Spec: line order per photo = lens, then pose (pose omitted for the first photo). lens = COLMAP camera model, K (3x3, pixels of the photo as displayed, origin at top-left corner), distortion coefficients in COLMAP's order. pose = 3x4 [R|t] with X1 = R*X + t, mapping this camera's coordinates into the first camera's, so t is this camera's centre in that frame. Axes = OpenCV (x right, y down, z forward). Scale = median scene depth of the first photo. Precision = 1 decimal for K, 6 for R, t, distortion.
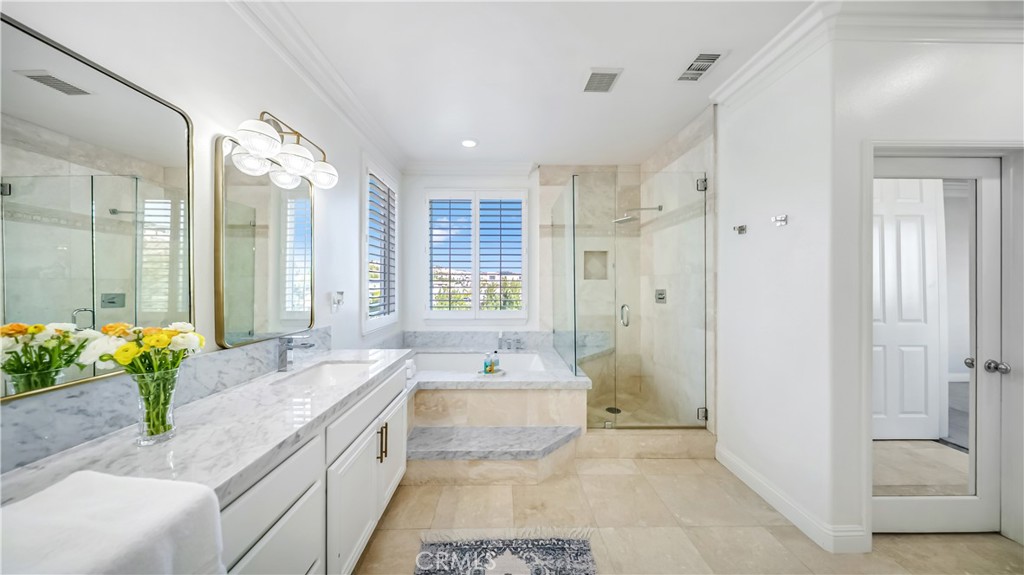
lens RADIAL K [[306.6, 0, 504.4], [0, 306.6, 283.6], [0, 0, 1]] dist [-0.000837, -0.000124]
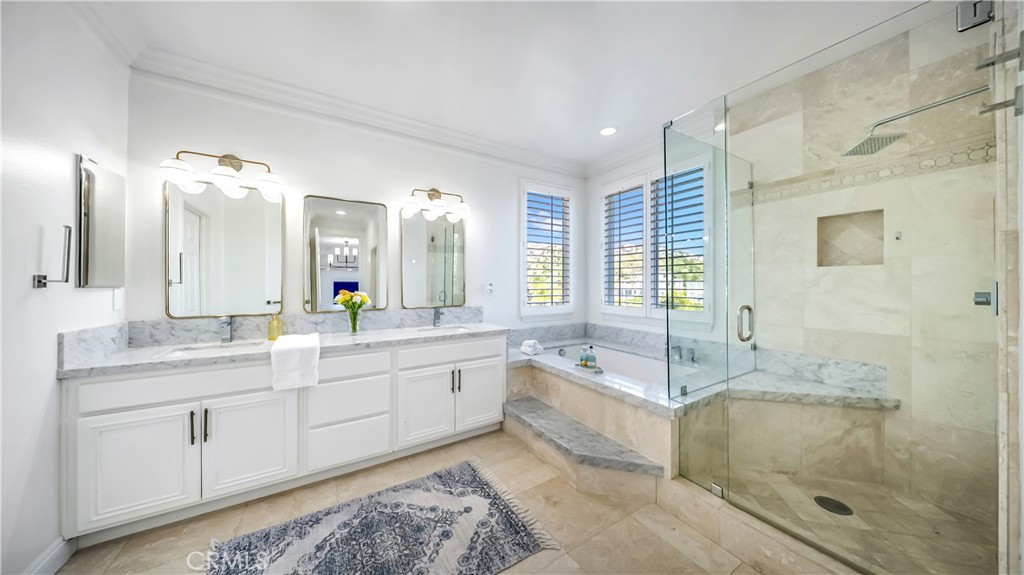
lens RADIAL K [[306.6, 0, 504.4], [0, 306.6, 283.6], [0, 0, 1]] dist [-0.000837, -0.000124]
pose [[0.506069, -0.002668, -0.862489, 0.661326], [0.002666, 0.999995, -0.001529, 0.025347], [0.862489, -0.001526, 0.506074, 0.282289]]
